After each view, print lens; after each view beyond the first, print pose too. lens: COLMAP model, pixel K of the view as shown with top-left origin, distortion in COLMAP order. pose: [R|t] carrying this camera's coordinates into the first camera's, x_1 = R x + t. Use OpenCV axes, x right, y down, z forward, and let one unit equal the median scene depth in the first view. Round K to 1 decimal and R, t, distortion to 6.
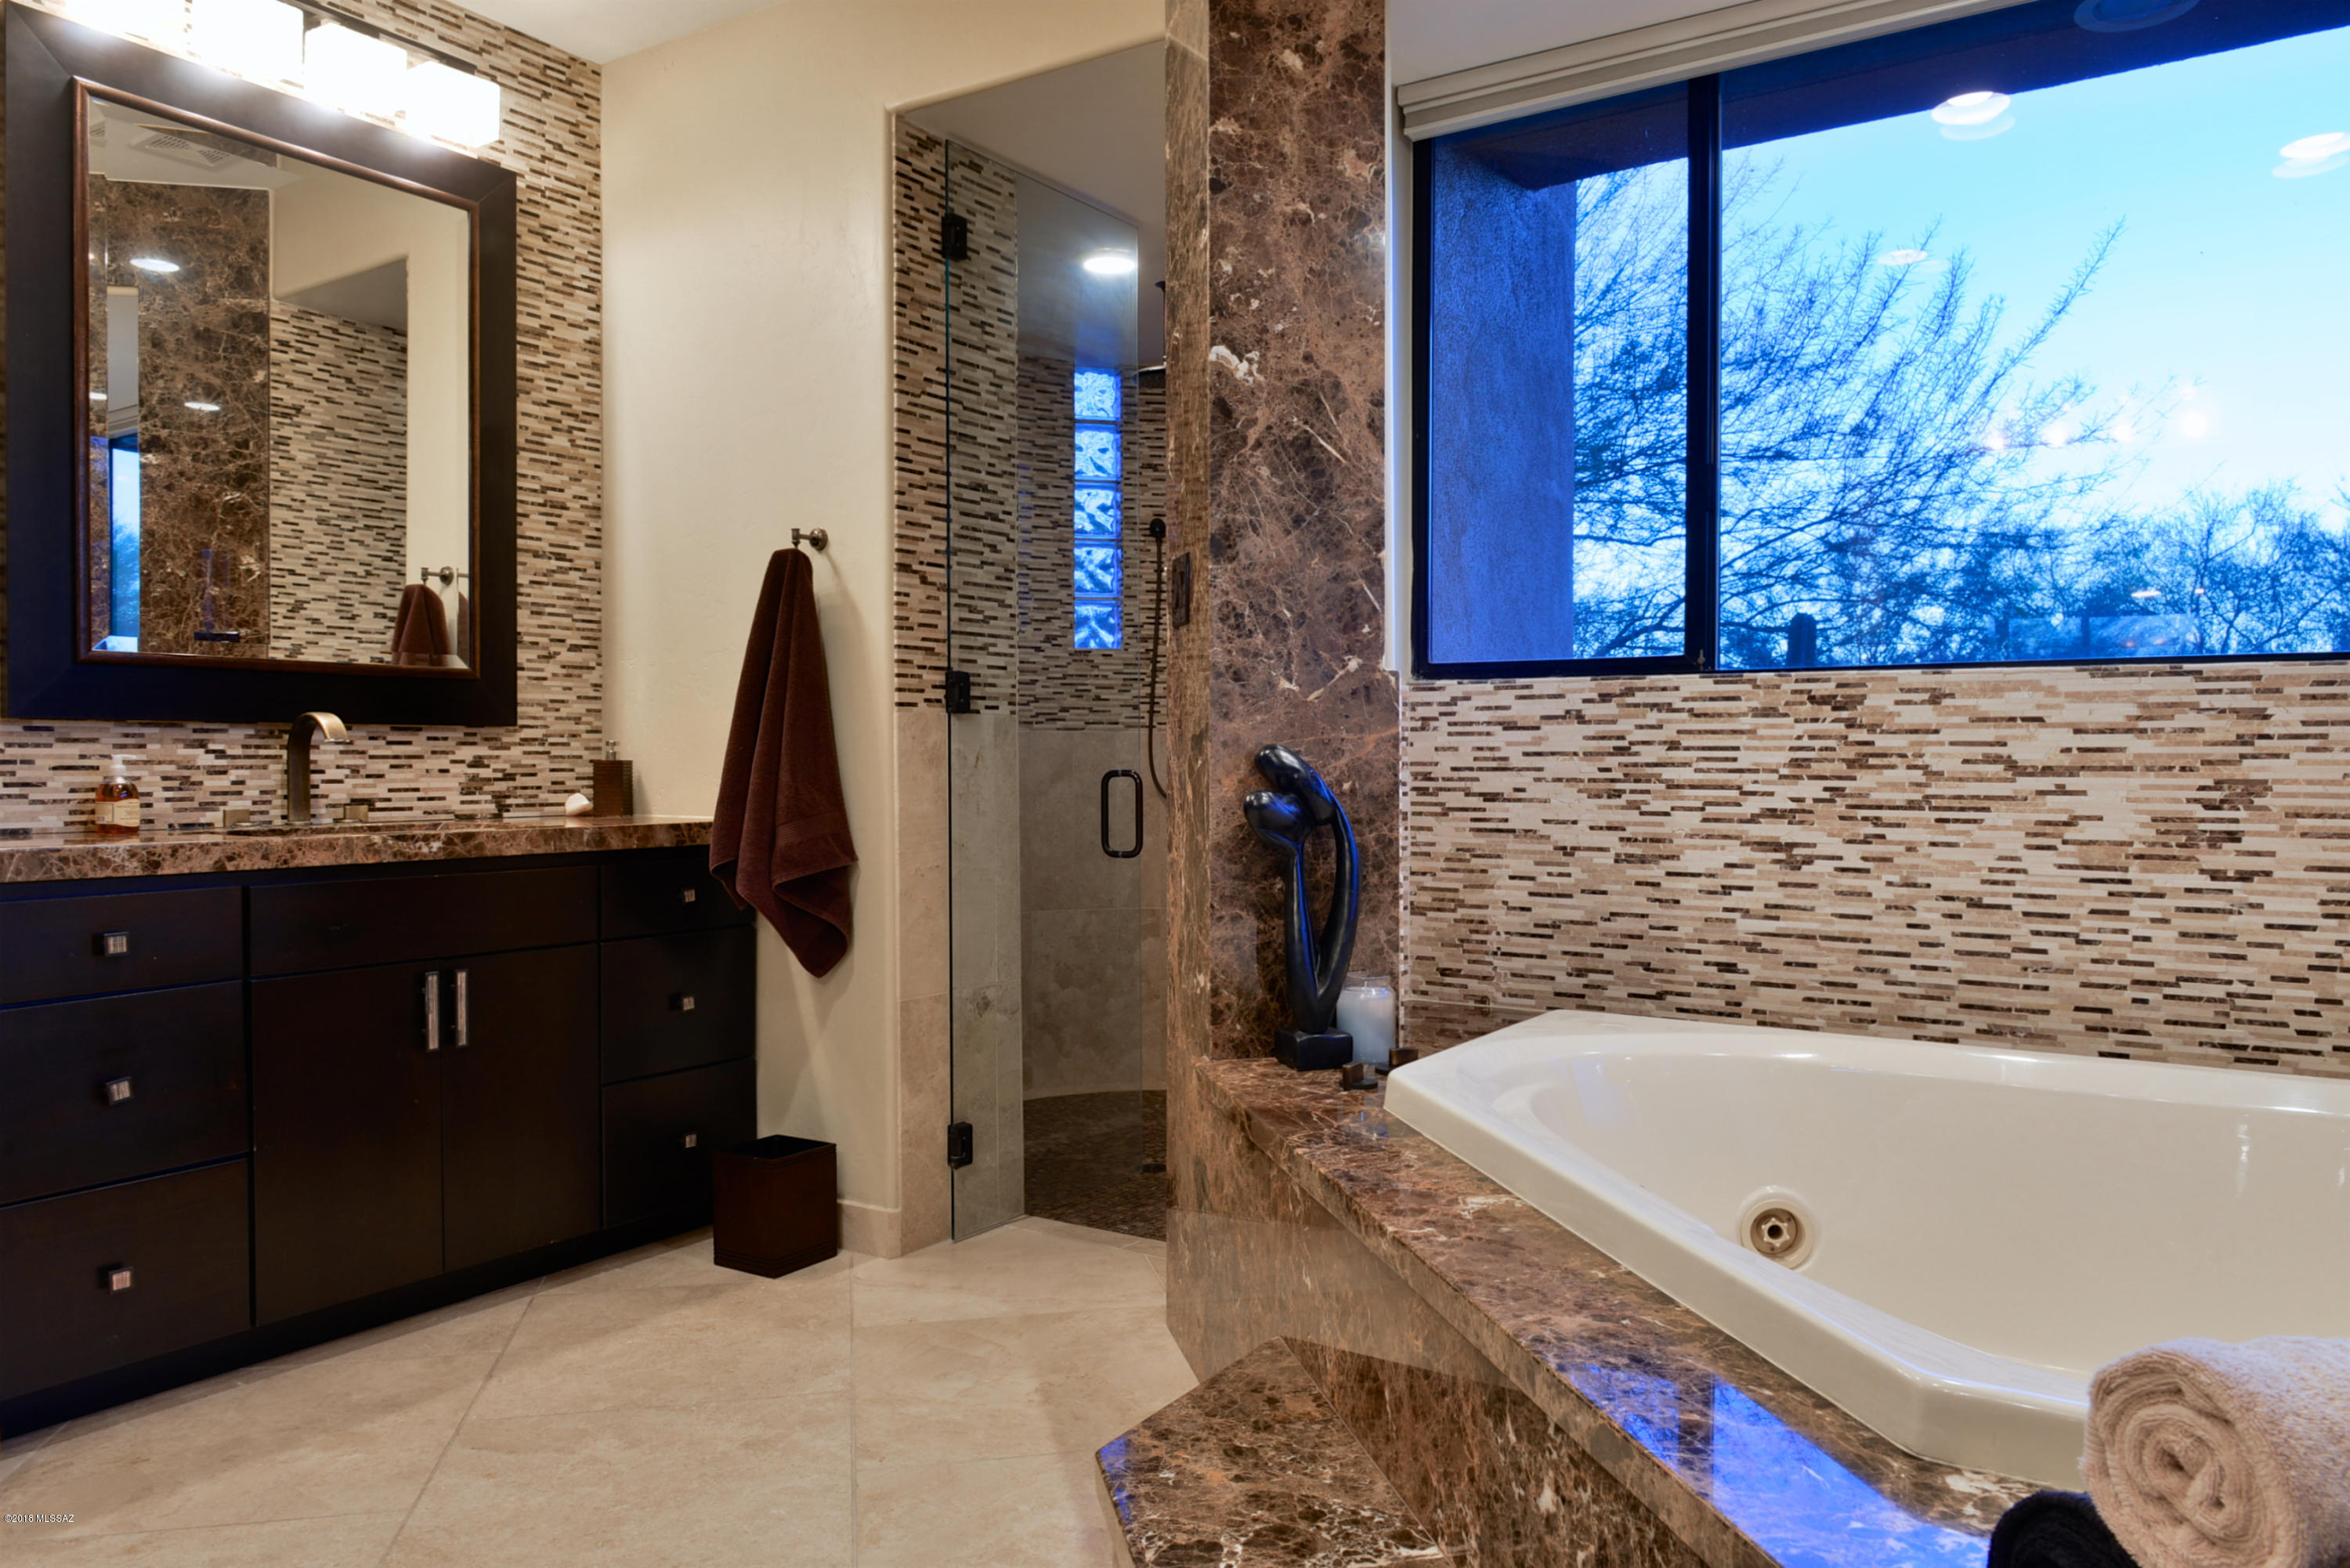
lens RADIAL K [[1606.4, 0, 1182.7], [0, 1606.4, 782.7], [0, 0, 1]] dist [-0.017264, 0.000333]
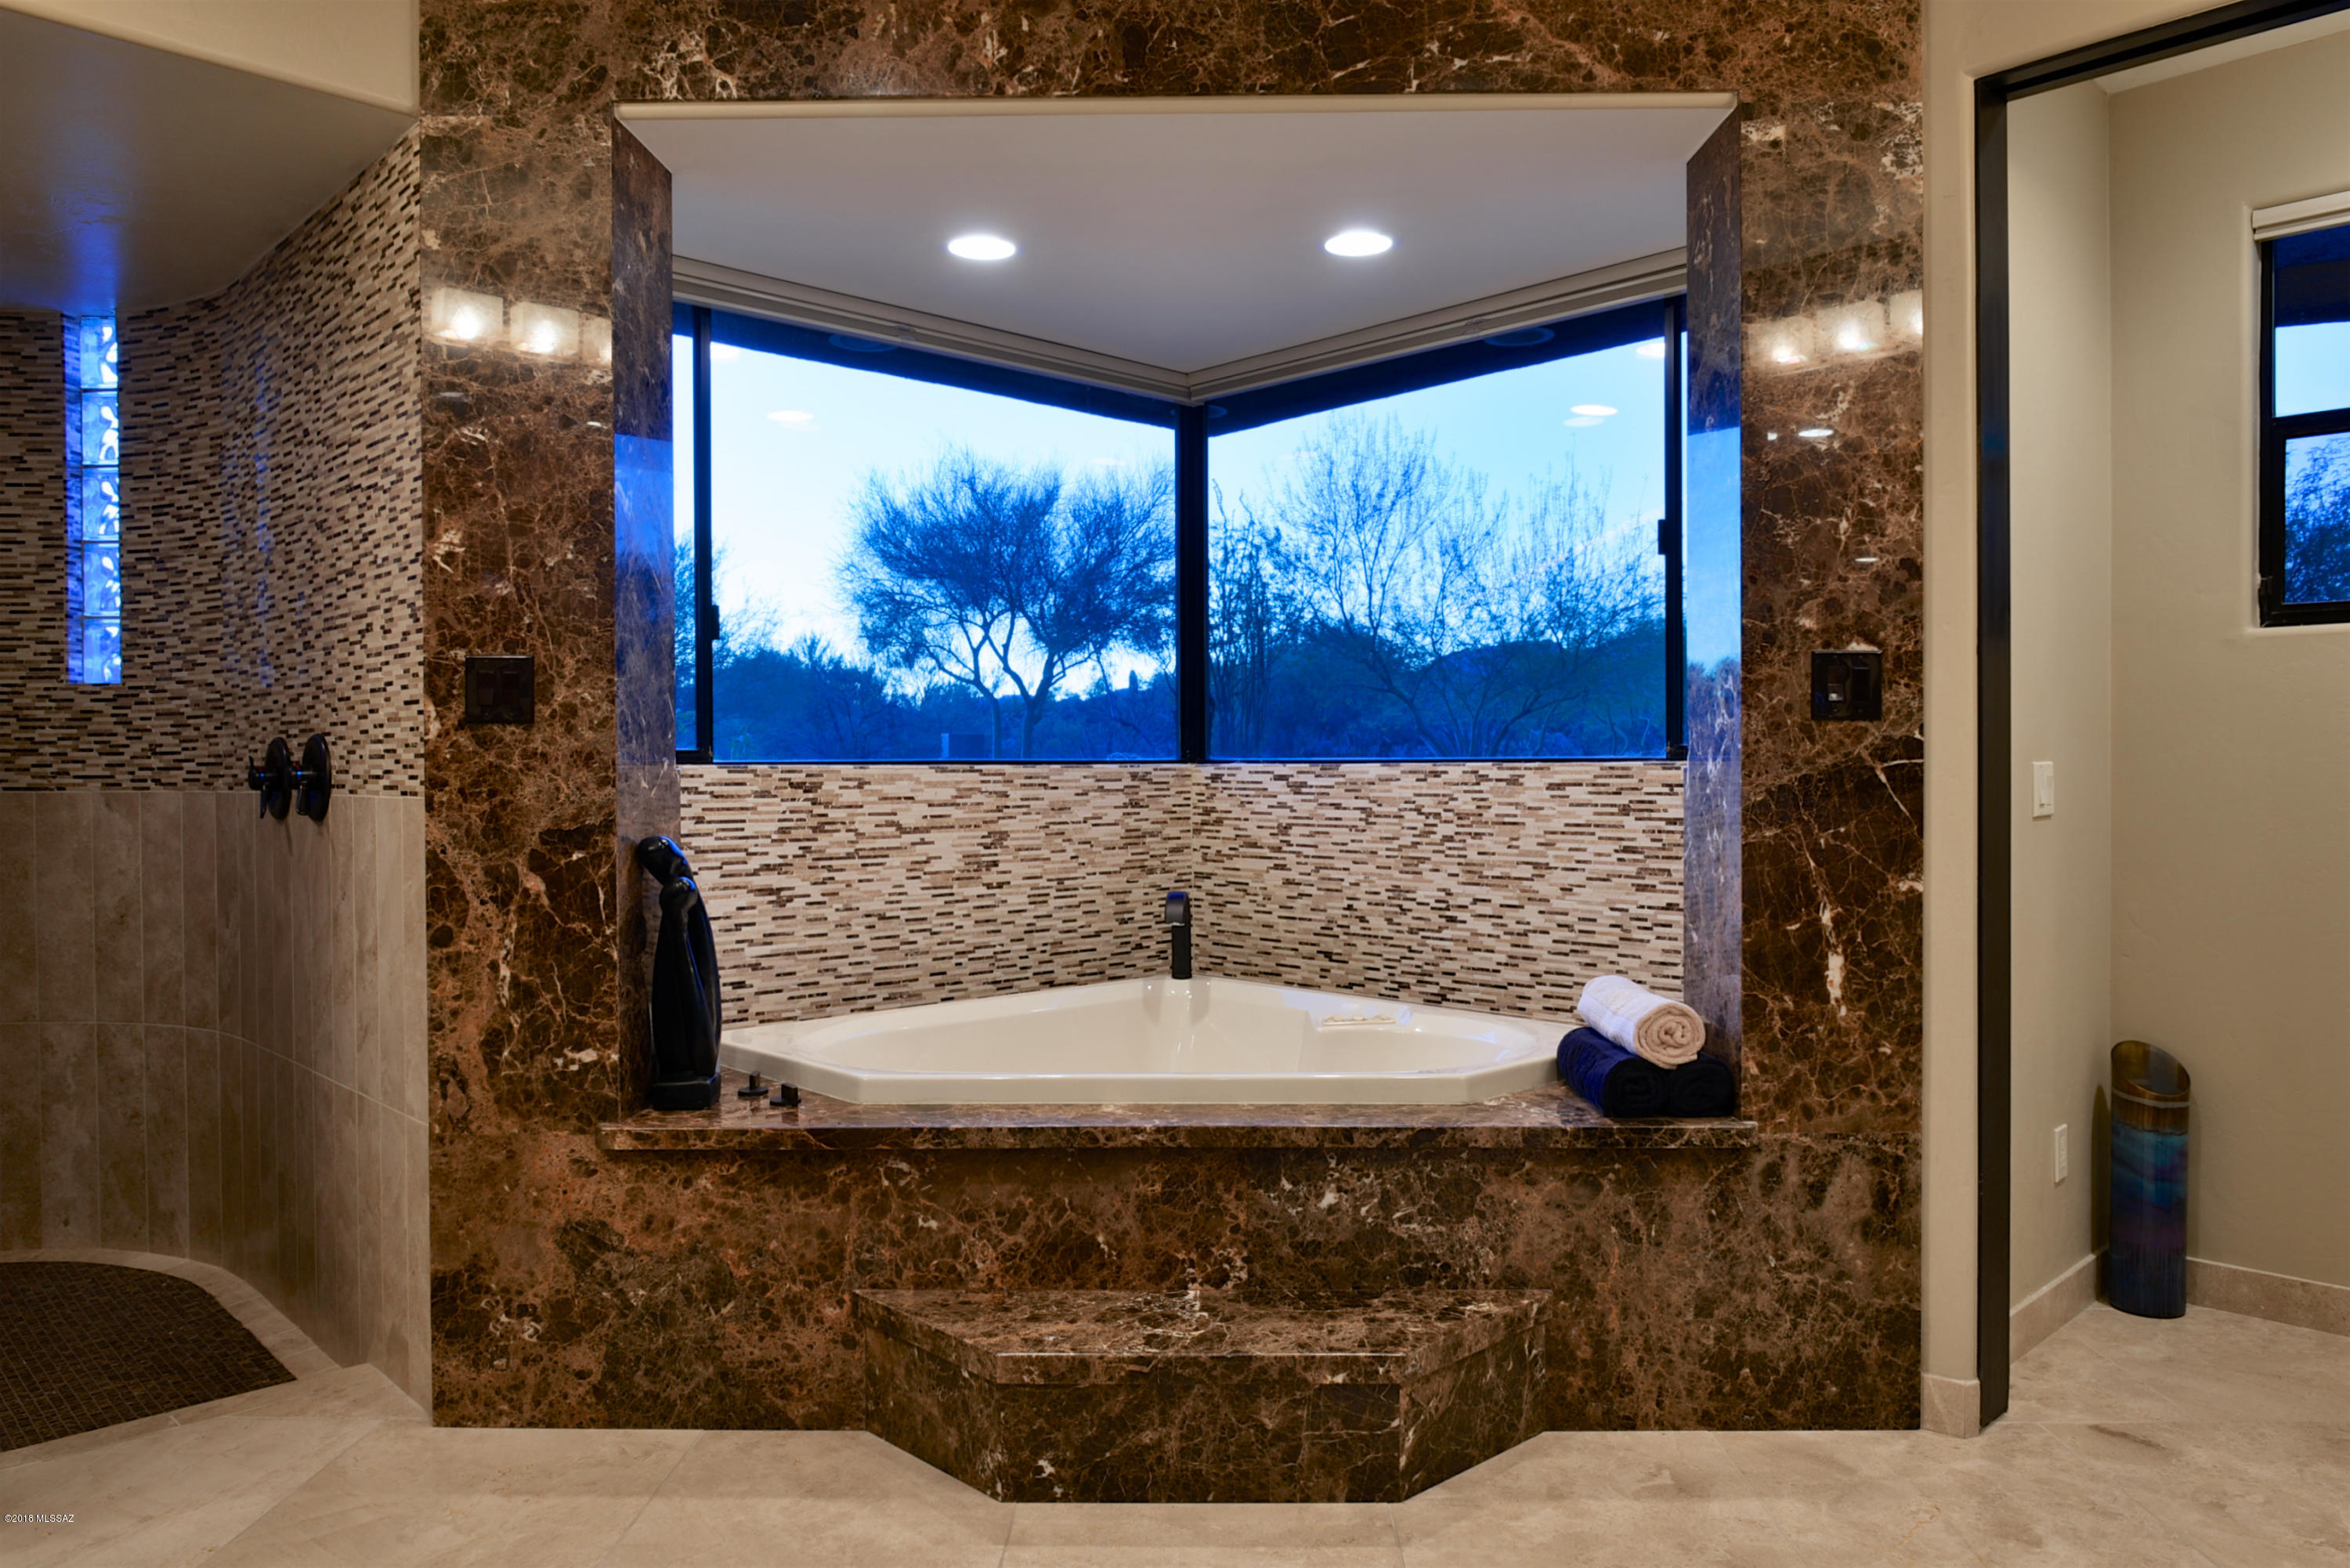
lens RADIAL K [[1606.4, 0, 1184.5], [0, 1606.4, 777.8], [0, 0, 1]] dist [-0.017264, 0.000333]
pose [[0.222652, -0.007778, 0.974867, -0.960210], [0.024380, 0.999700, 0.002408, -0.056368], [-0.974593, 0.023231, 0.222775, 0.367233]]
